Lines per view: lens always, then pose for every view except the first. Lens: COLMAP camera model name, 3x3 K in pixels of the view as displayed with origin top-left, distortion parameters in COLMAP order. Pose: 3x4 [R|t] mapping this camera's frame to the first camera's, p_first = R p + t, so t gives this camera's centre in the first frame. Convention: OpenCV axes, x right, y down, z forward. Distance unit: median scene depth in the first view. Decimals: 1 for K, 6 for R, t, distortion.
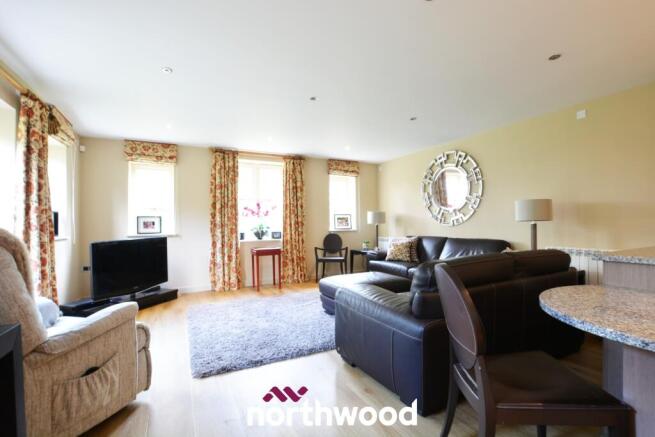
lens RADIAL K [[292.8, 0, 326.2], [0, 292.8, 220.5], [0, 0, 1]] dist [-0.038104, 0.015945]
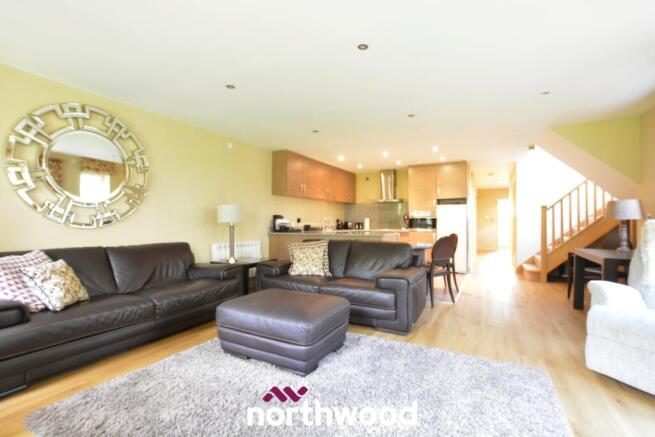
lens RADIAL K [[292.8, 0, 326.2], [0, 292.8, 220.5], [0, 0, 1]] dist [-0.038104, 0.015945]
pose [[-0.553754, 0.033007, 0.832026, -0.338757], [0.012226, 0.999429, -0.031511, 0.025398], [-0.832590, -0.007277, -0.553841, 0.910105]]
